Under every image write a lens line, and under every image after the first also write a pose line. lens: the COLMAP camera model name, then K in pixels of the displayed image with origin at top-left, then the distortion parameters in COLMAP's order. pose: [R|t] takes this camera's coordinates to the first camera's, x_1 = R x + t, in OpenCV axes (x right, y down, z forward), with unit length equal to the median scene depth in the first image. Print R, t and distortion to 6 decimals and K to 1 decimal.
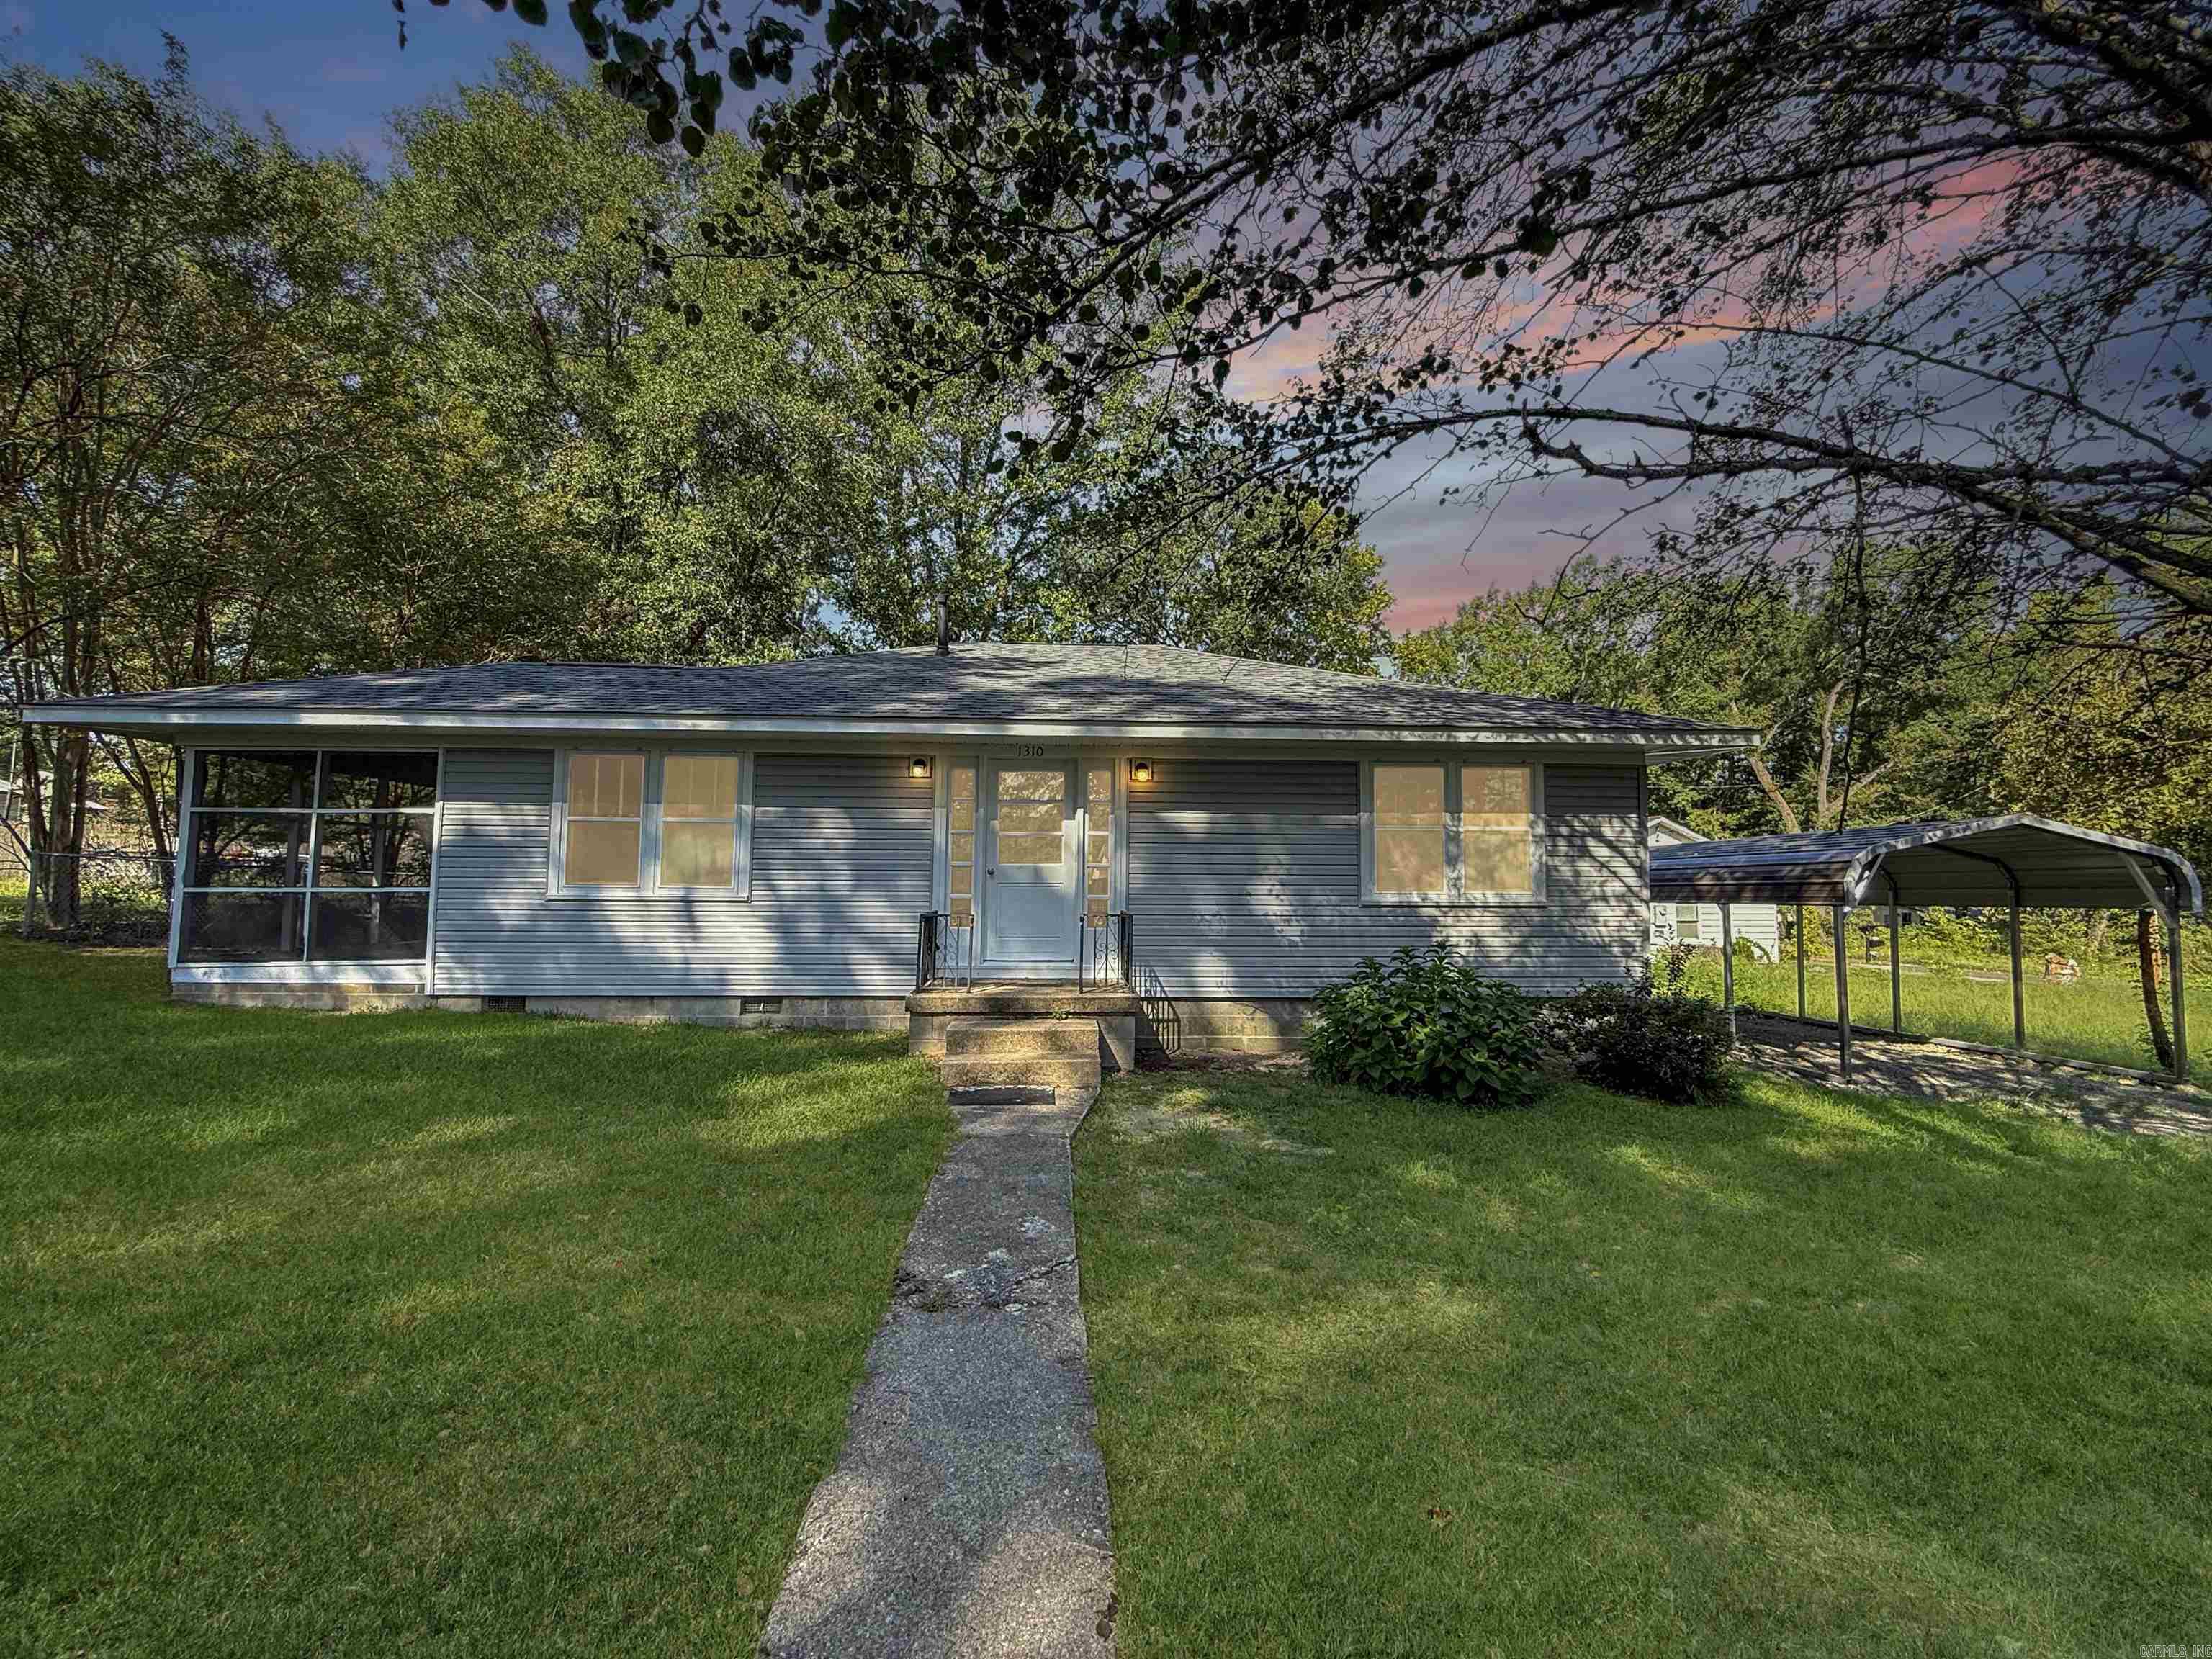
lens RADIAL K [[894.7, 0, 1068.4], [0, 894.7, 837.3], [0, 0, 1]] dist [-0.000534, 0.004830]
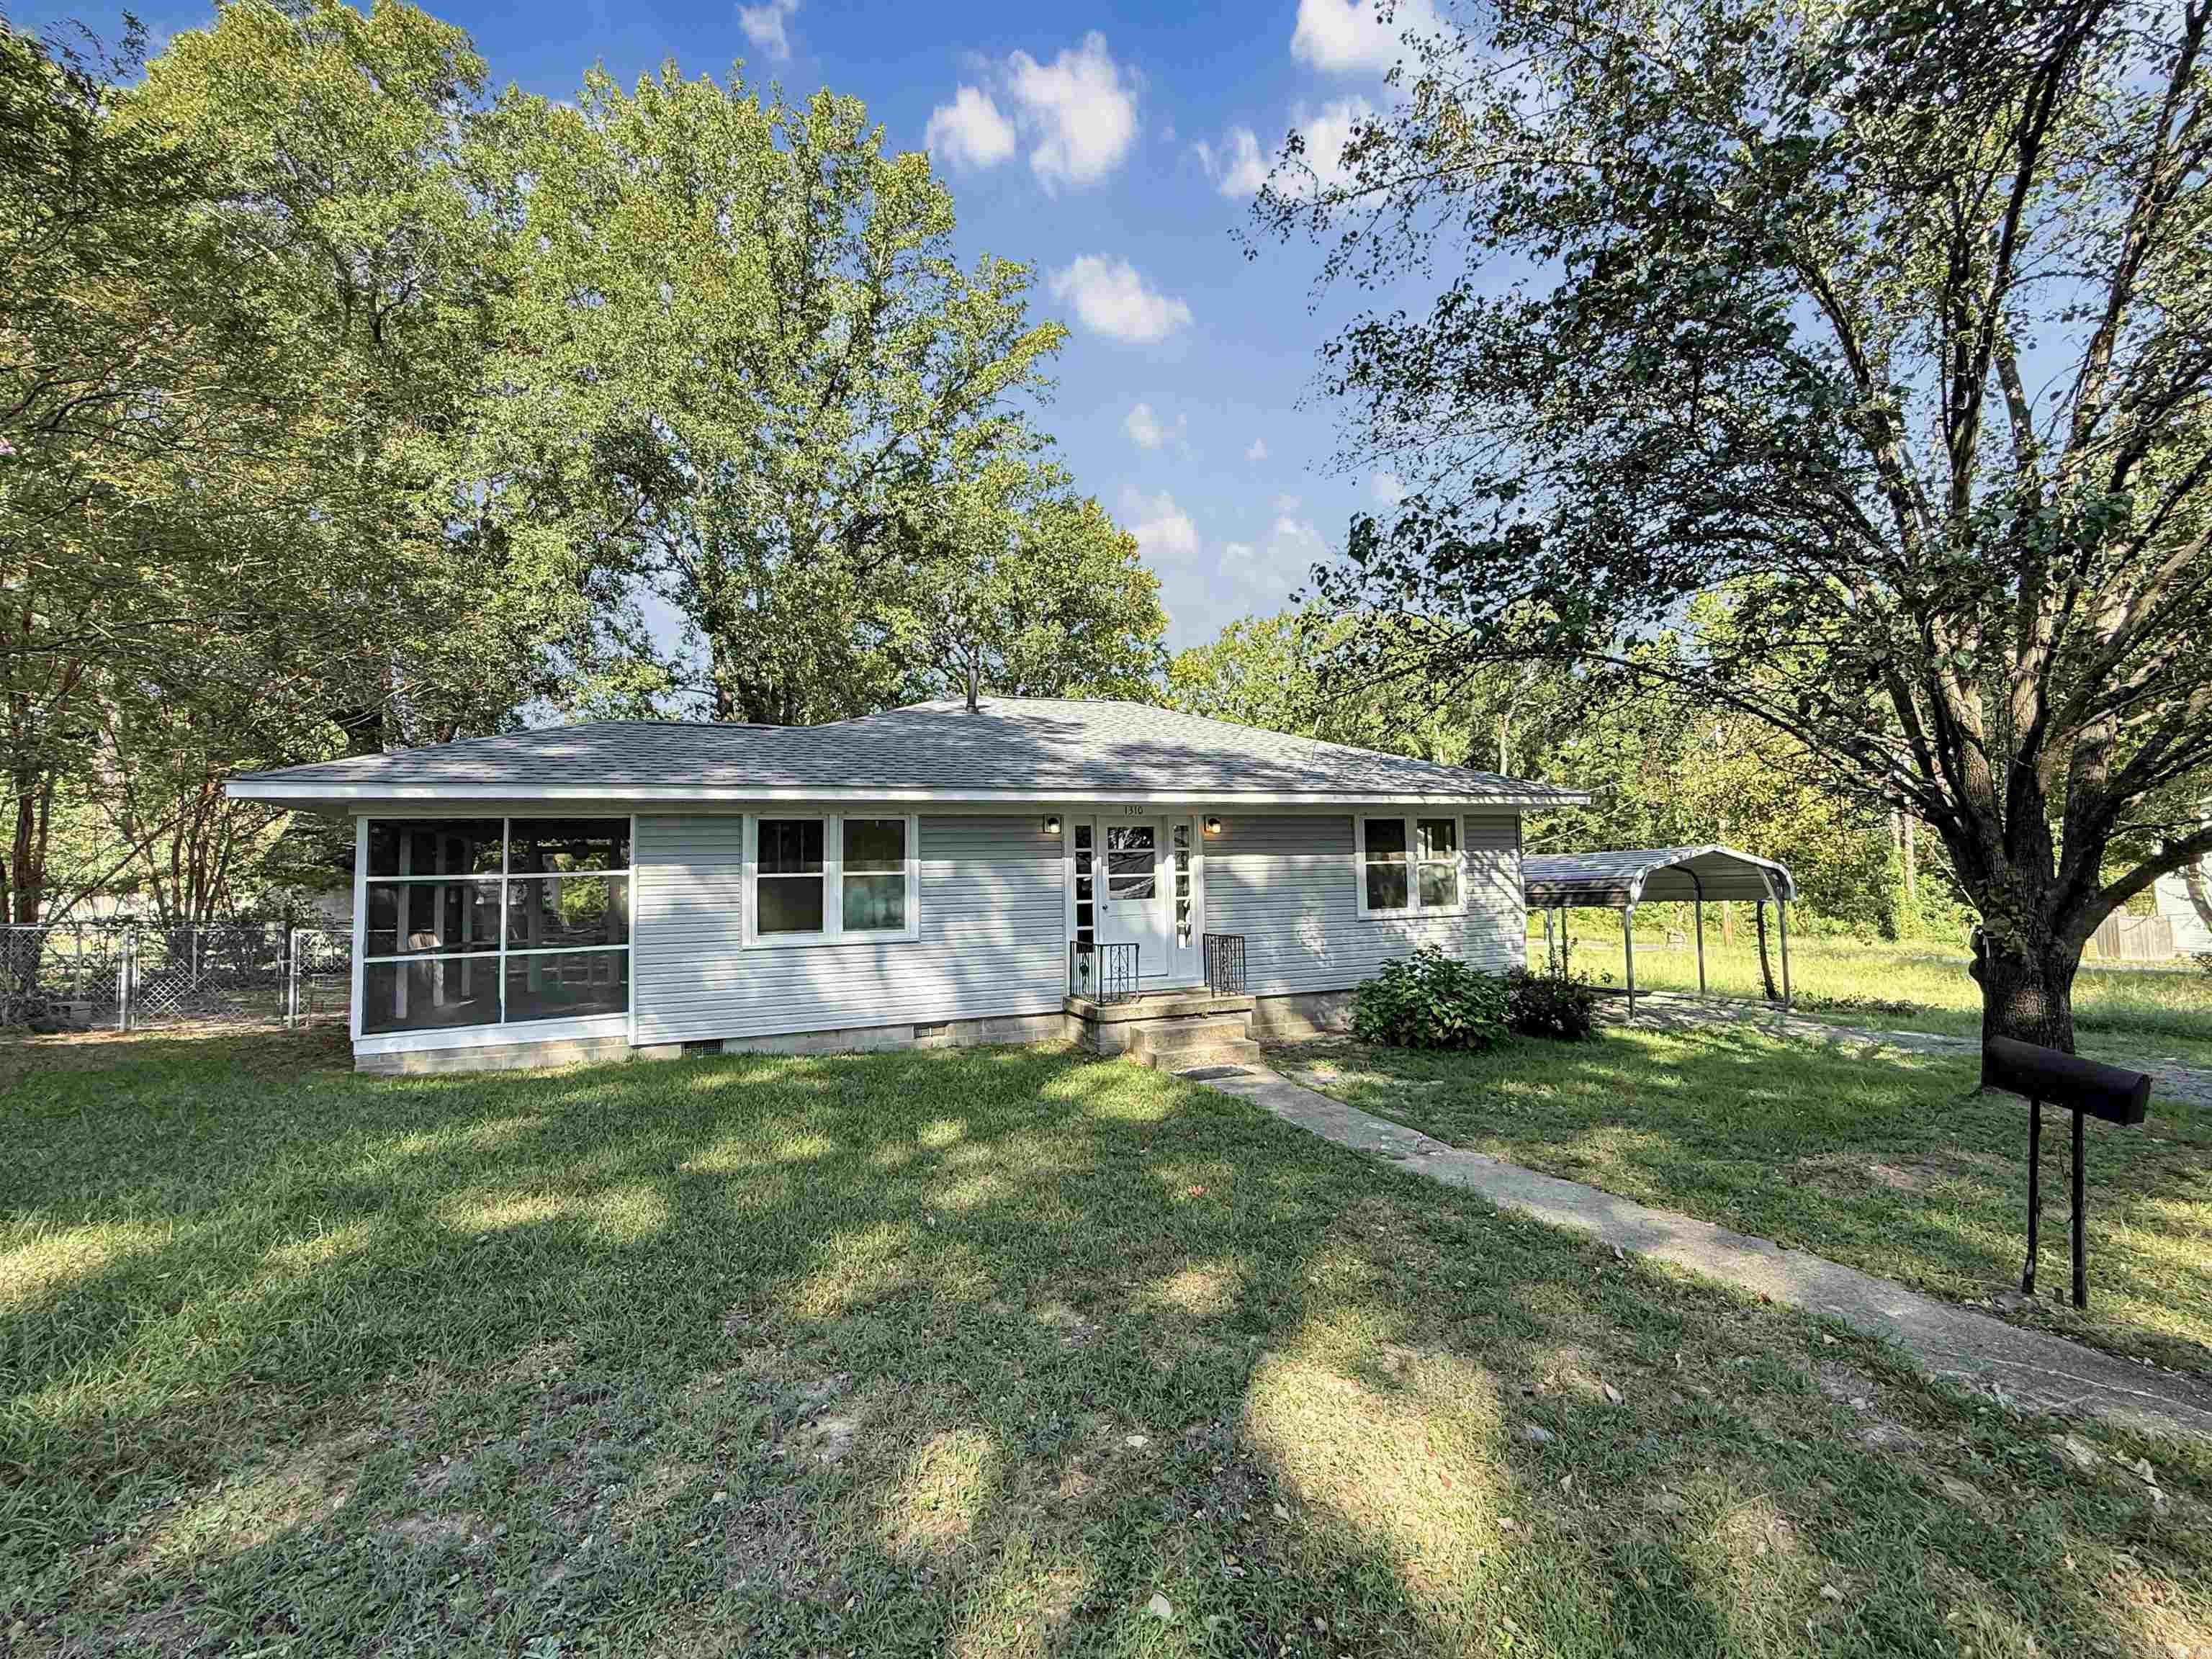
lens RADIAL K [[965.2, 0, 1106.0], [0, 965.2, 829.5], [0, 0, 1]] dist [-0.000567, -0.000082]
pose [[0.946059, -0.015490, 0.323624, -0.536386], [0.020584, 0.999712, -0.012325, -0.056671], [-0.323340, 0.018322, 0.946106, -0.280001]]
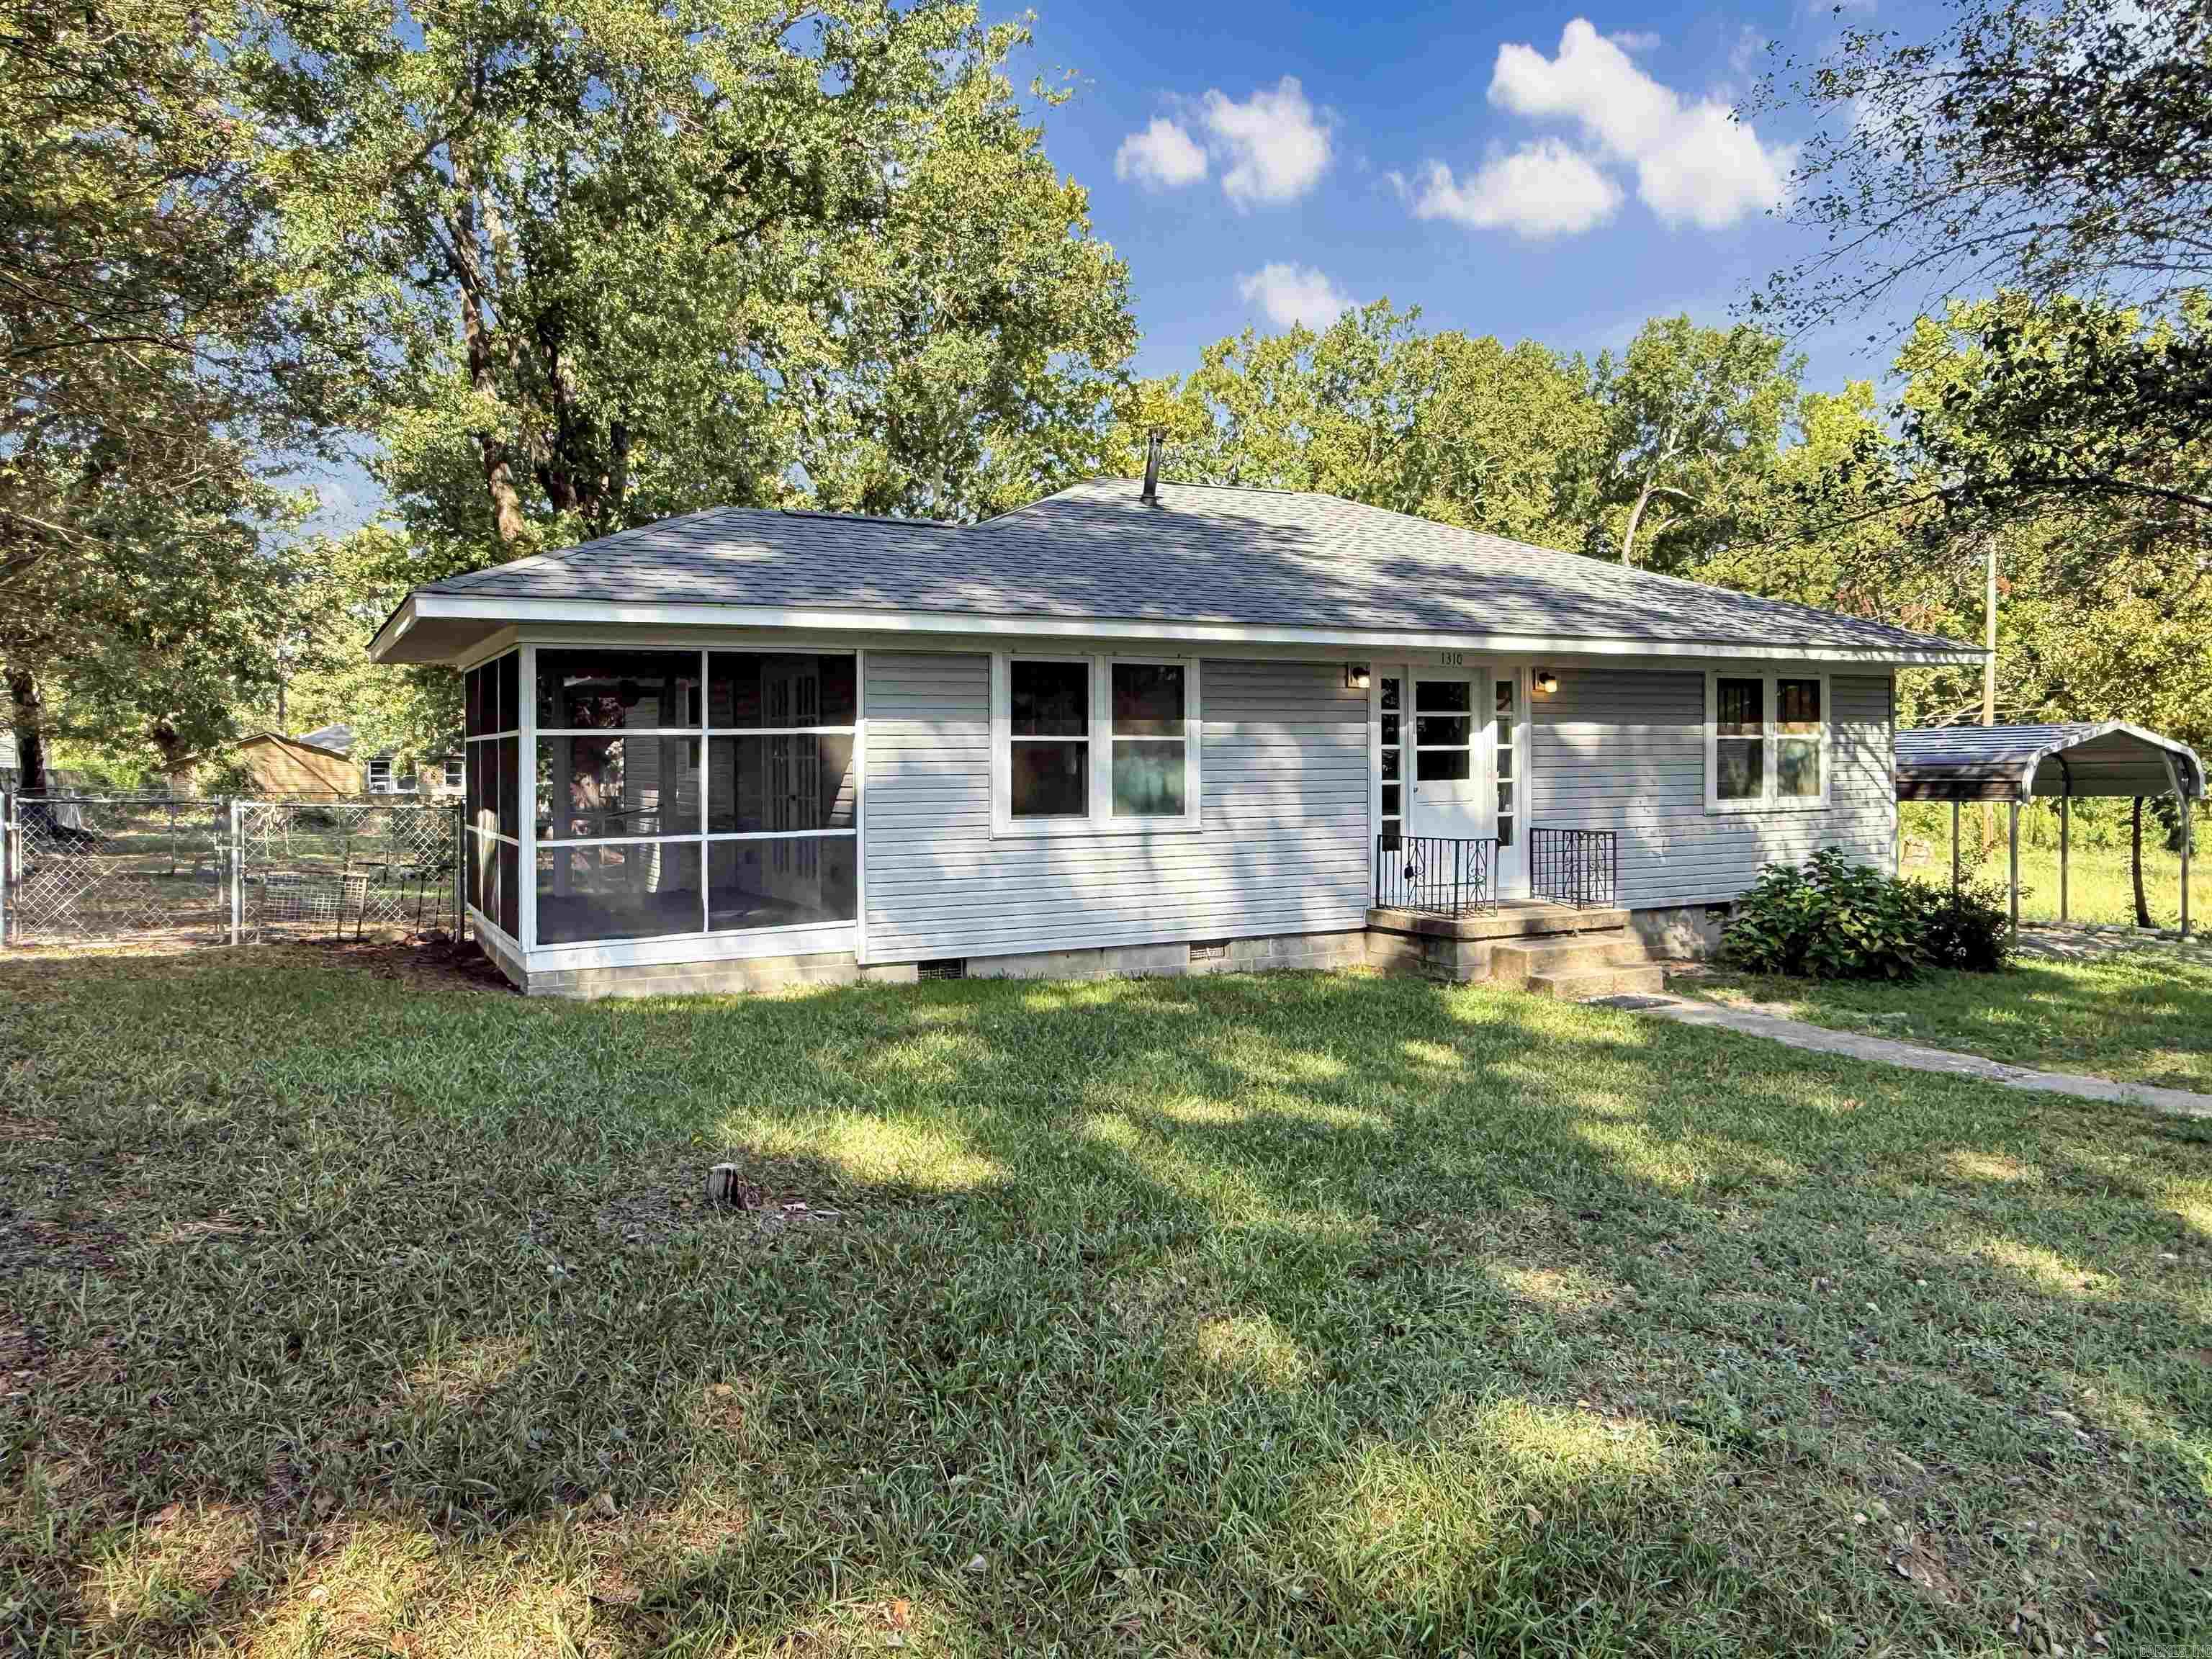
lens RADIAL K [[1538.8, 0, 1106.0], [0, 1538.8, 829.5], [0, 0, 1]] dist [0.009411, 0.001407]
pose [[0.907115, -0.035022, 0.419422, -1.064312], [-0.005128, 0.995538, 0.094218, -0.072252], [-0.420851, -0.087618, 0.902889, -0.310429]]
